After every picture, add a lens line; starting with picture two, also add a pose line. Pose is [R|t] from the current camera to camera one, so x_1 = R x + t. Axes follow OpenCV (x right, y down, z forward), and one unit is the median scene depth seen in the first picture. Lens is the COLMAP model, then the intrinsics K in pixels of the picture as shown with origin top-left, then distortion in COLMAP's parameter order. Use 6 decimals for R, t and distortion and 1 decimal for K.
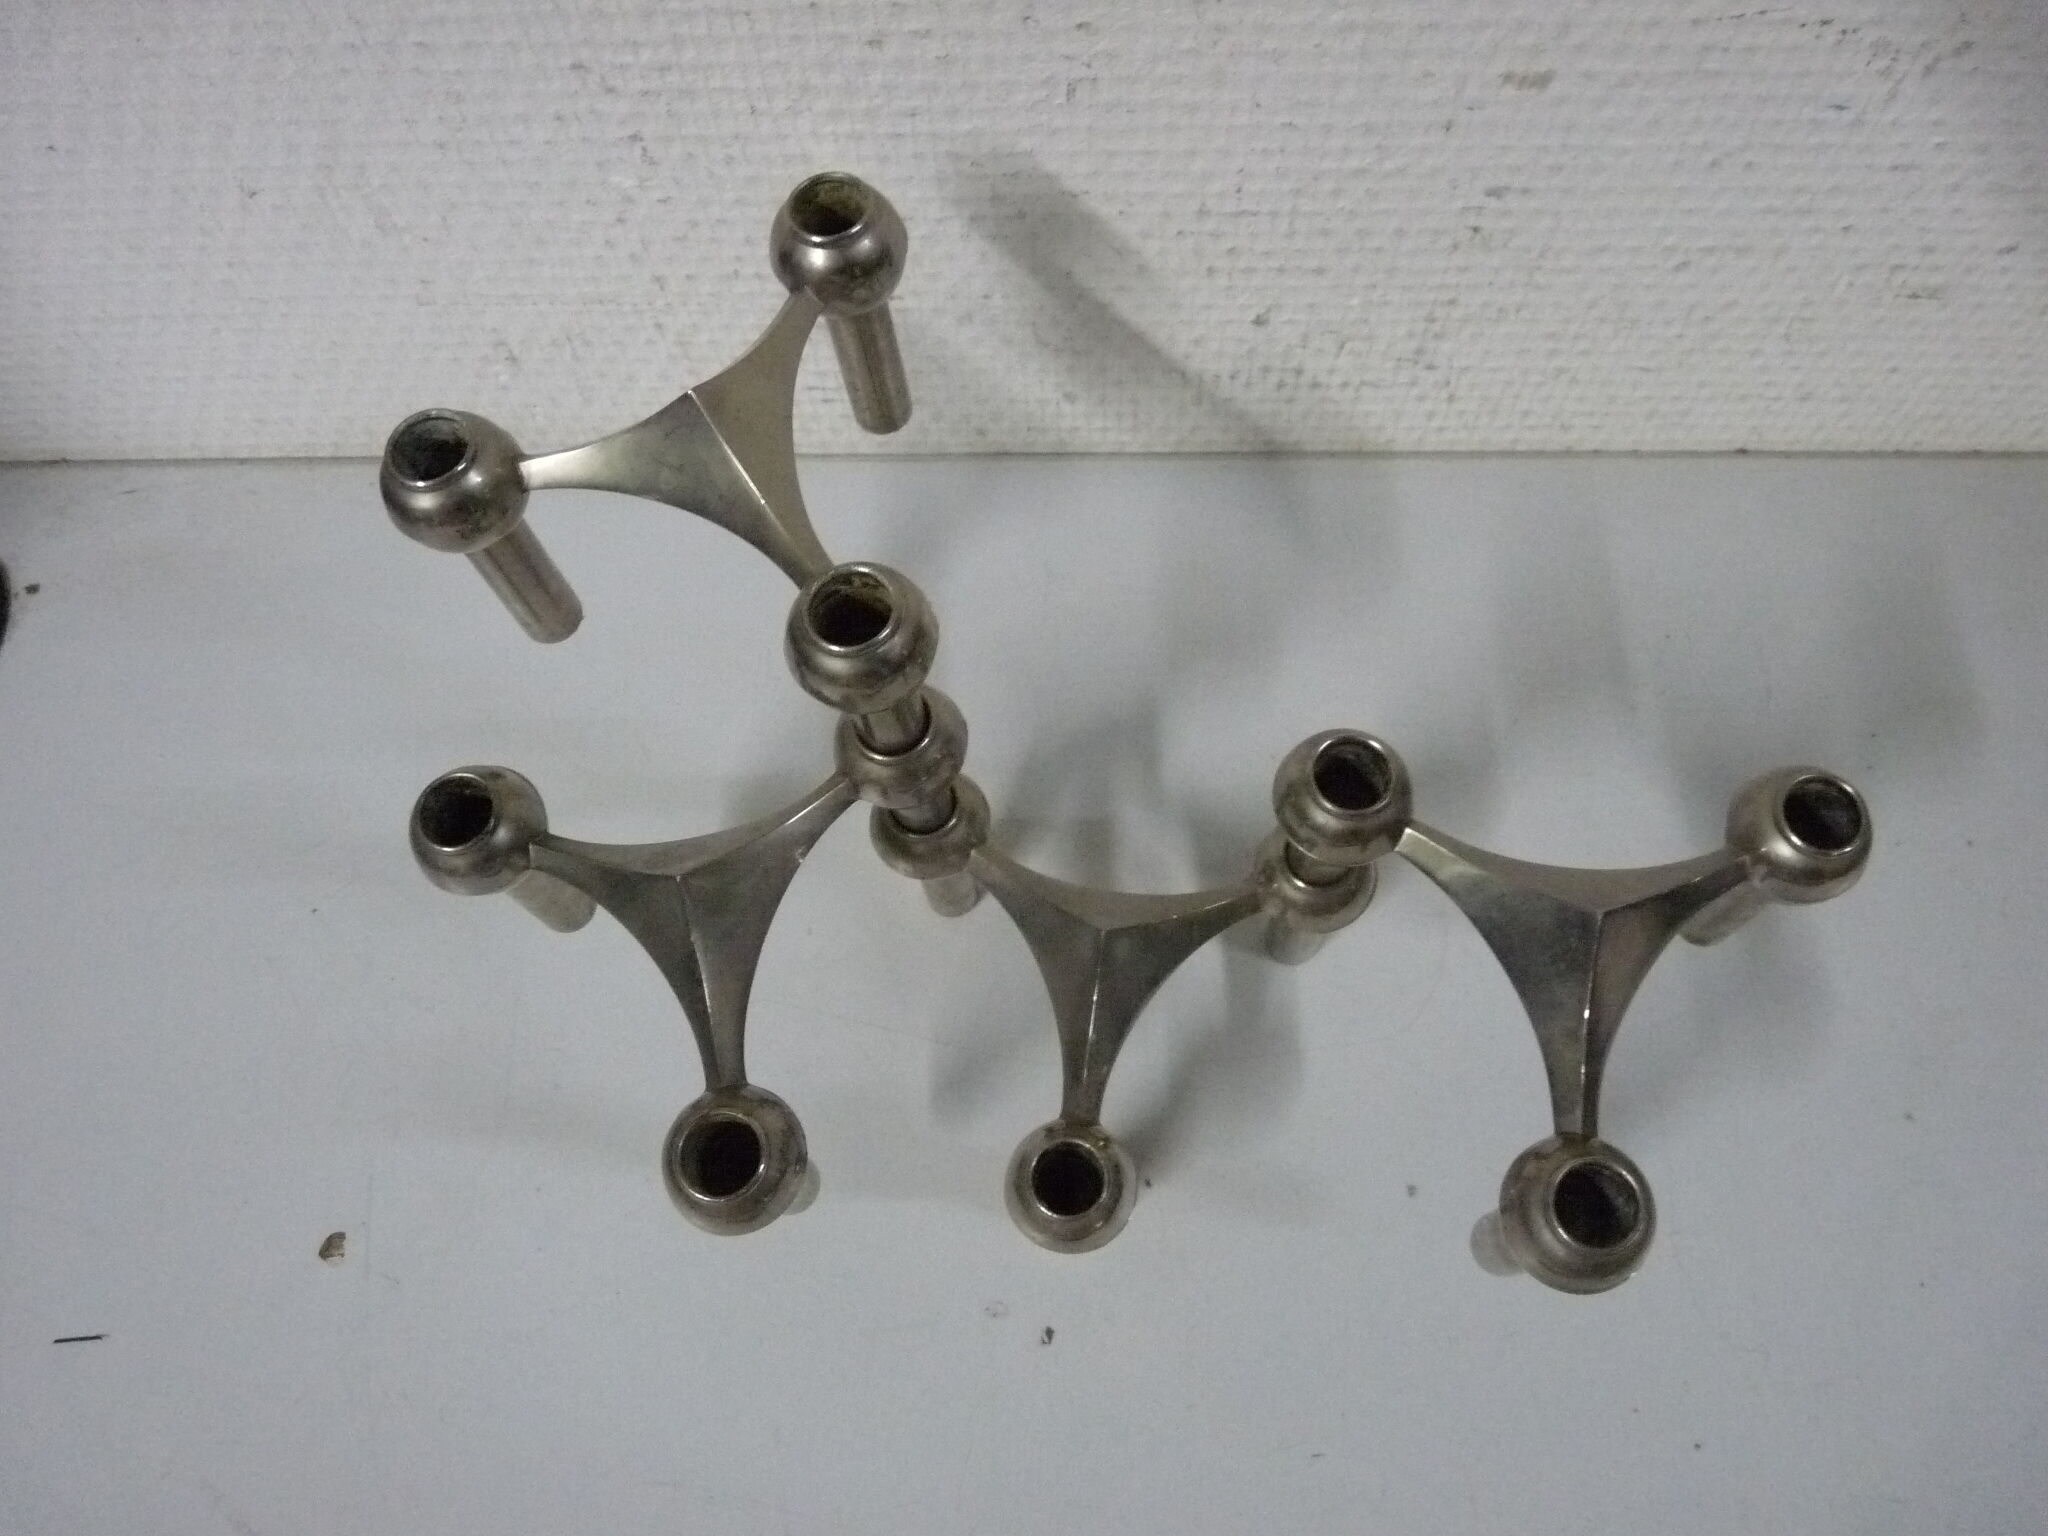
lens RADIAL K [[1654.9, 0, 1013.2], [0, 1654.9, 780.1], [0, 0, 1]] dist [-0.010170, -0.040502]
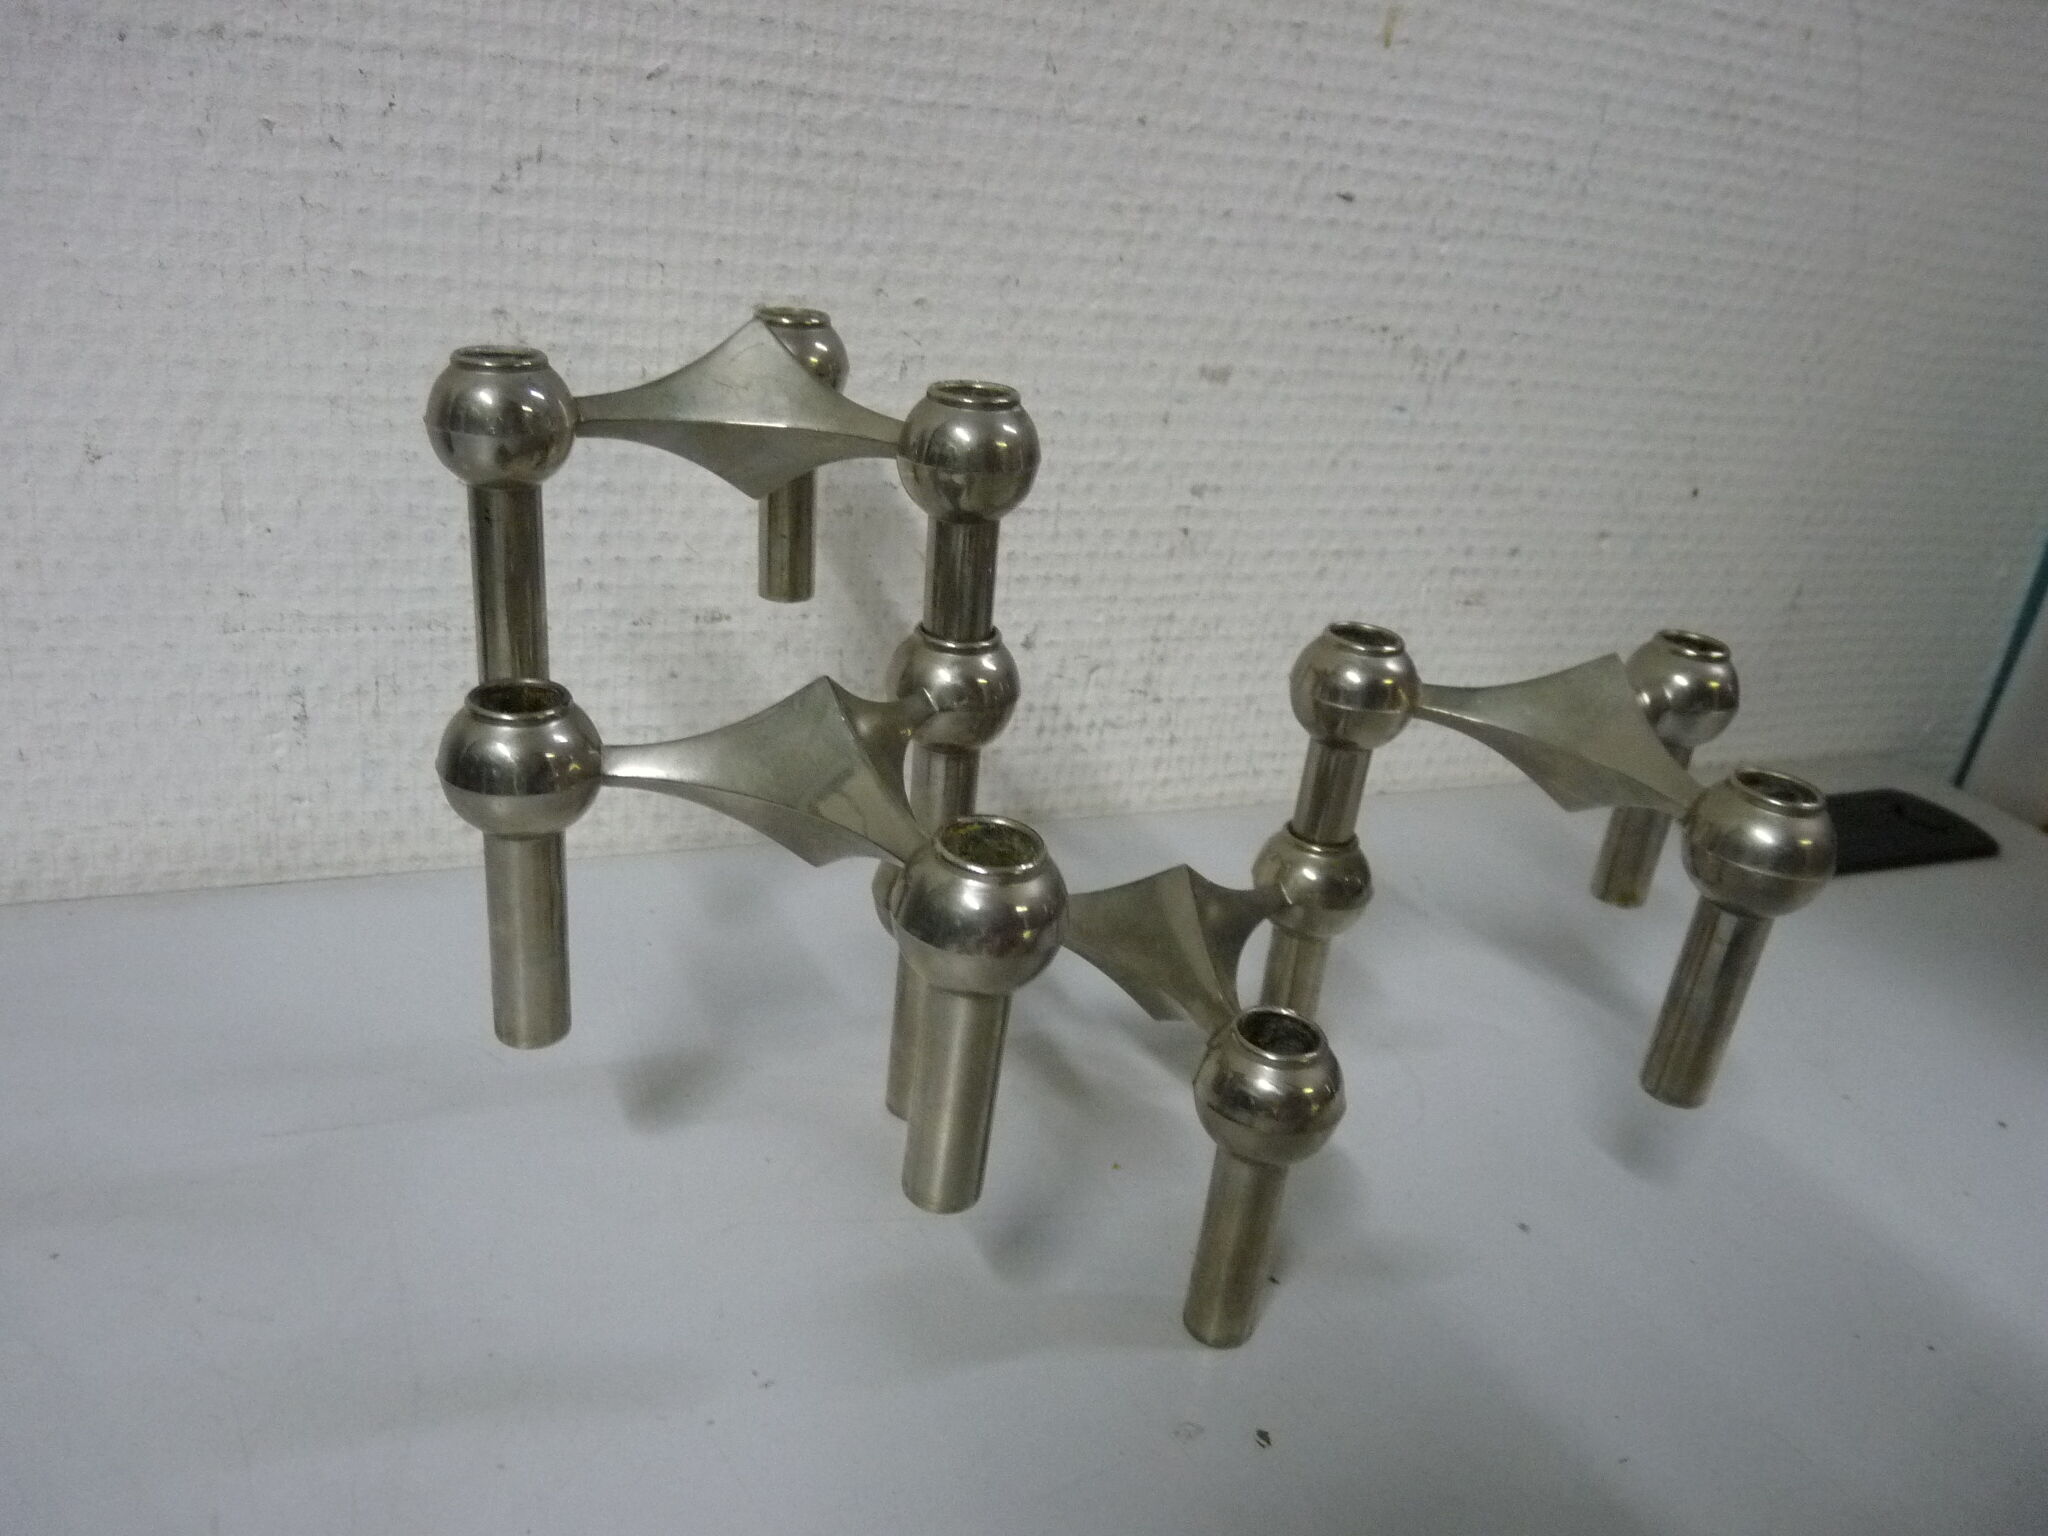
lens RADIAL K [[1654.9, 0, 1028.0], [0, 1654.9, 778.9], [0, 0, 1]] dist [-0.010170, -0.040502]
pose [[0.894037, -0.026605, 0.447203, -0.428207], [0.328216, 0.718318, -0.613428, 0.578488], [-0.304913, 0.695206, 0.650935, 0.348947]]
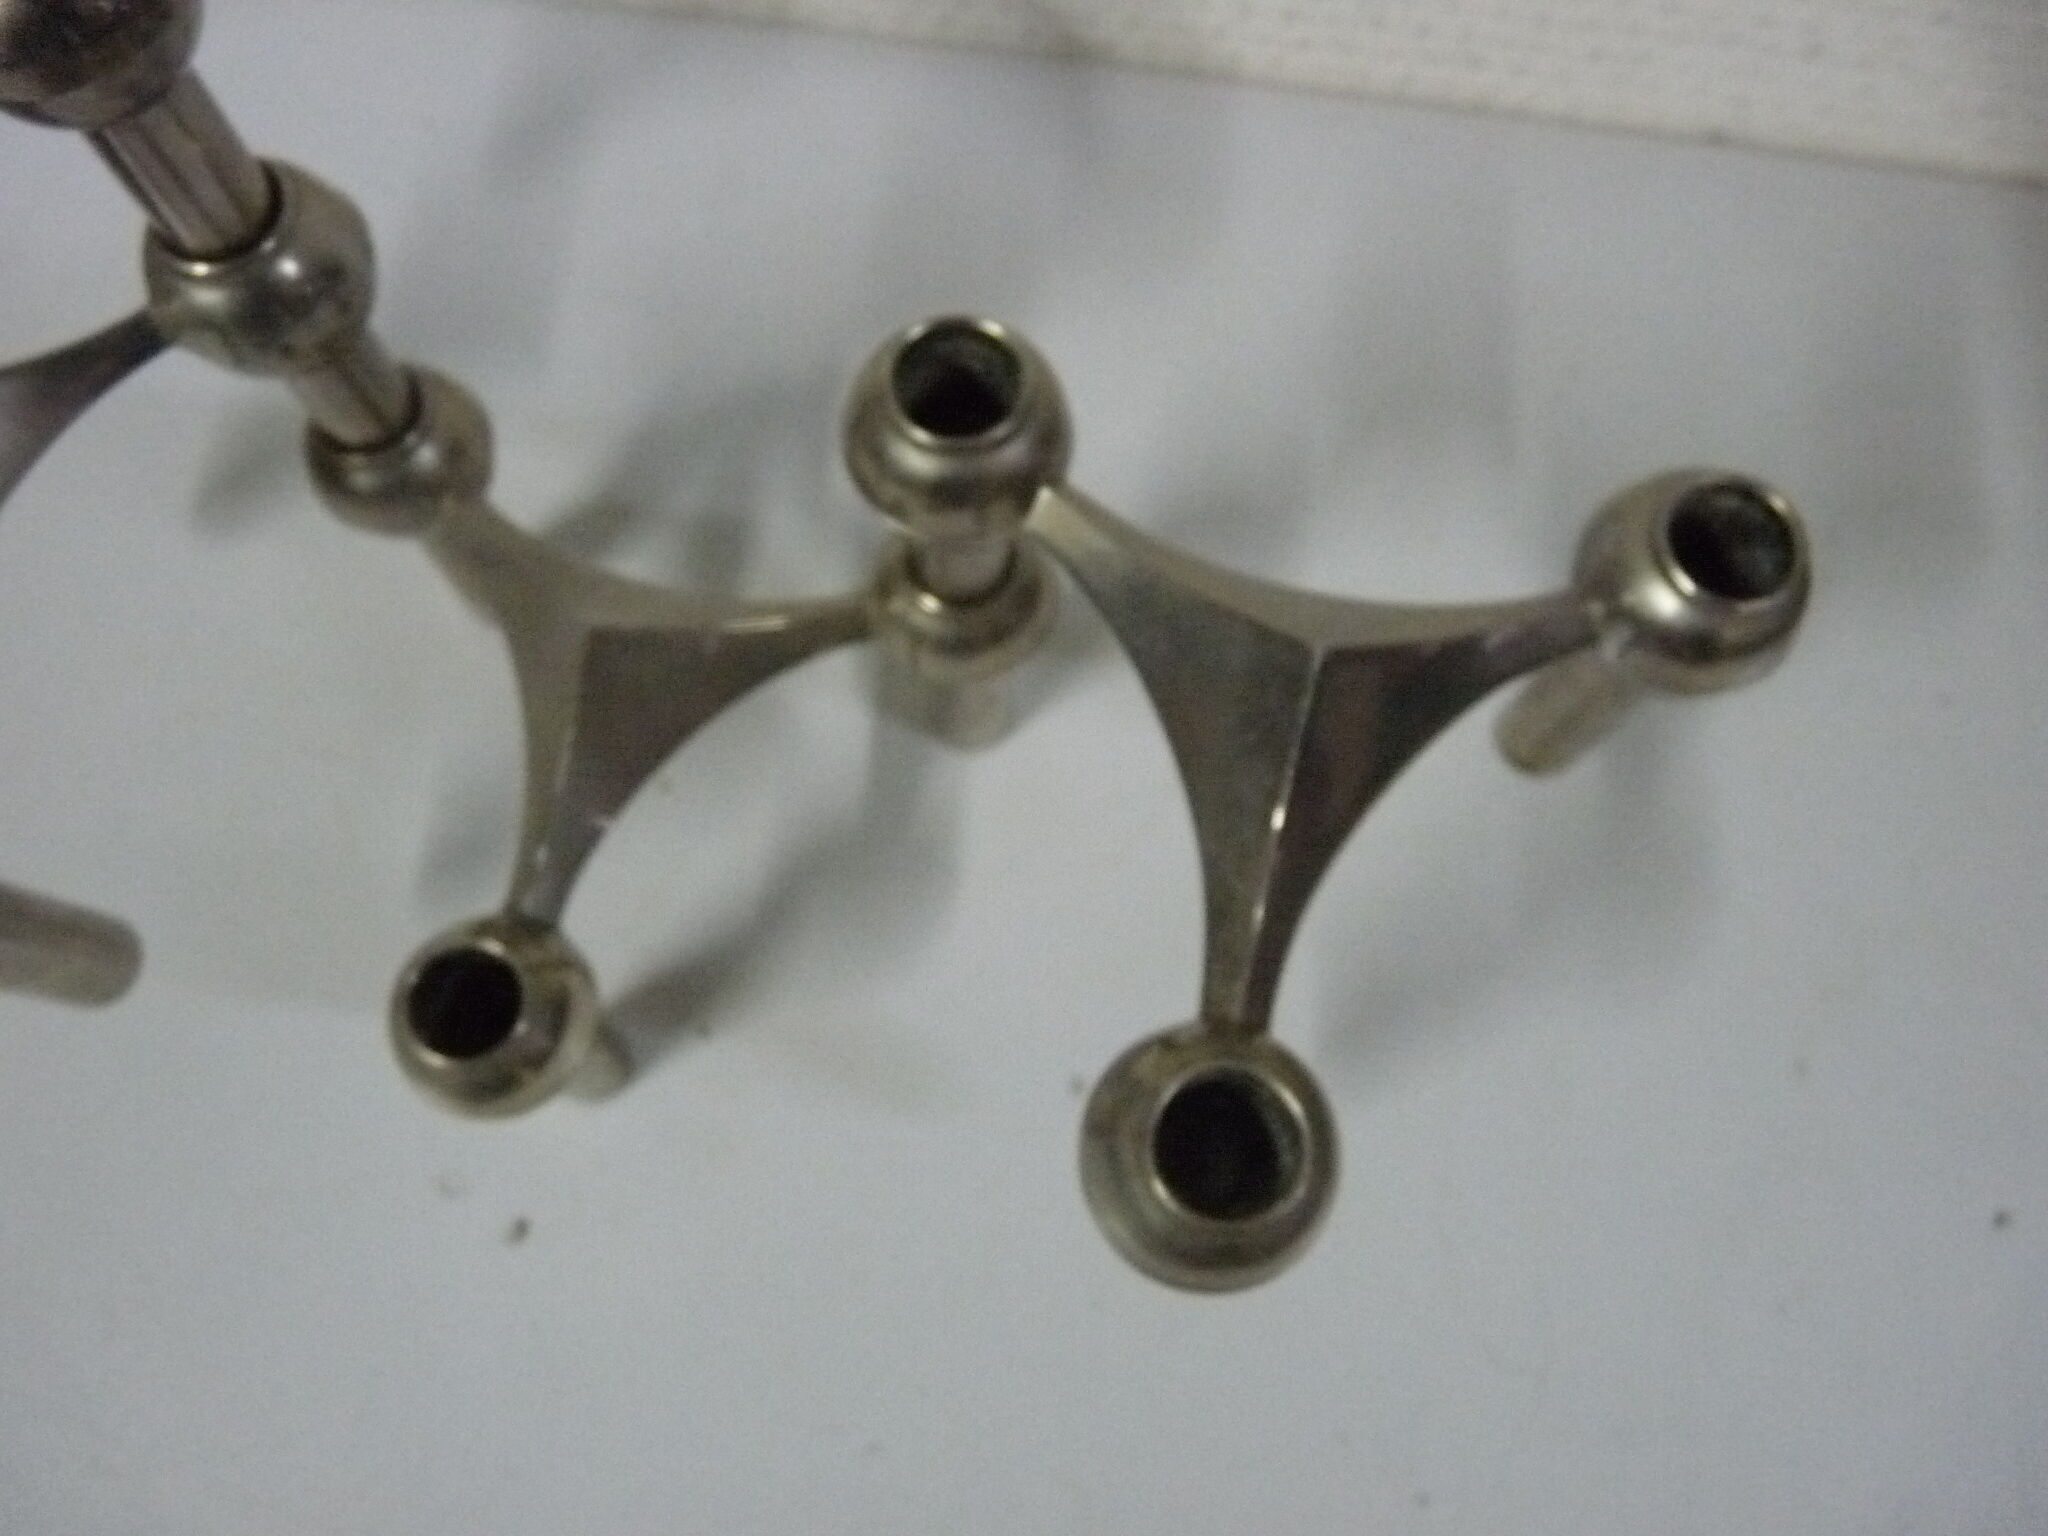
lens RADIAL K [[1654.9, 0, 1012.4], [0, 1654.9, 769.2], [0, 0, 1]] dist [-0.010170, -0.040502]
pose [[0.992085, 0.122637, 0.026962, 0.192991], [-0.124275, 0.989693, 0.071163, 0.076379], [-0.017957, -0.073951, 0.997100, 0.344195]]
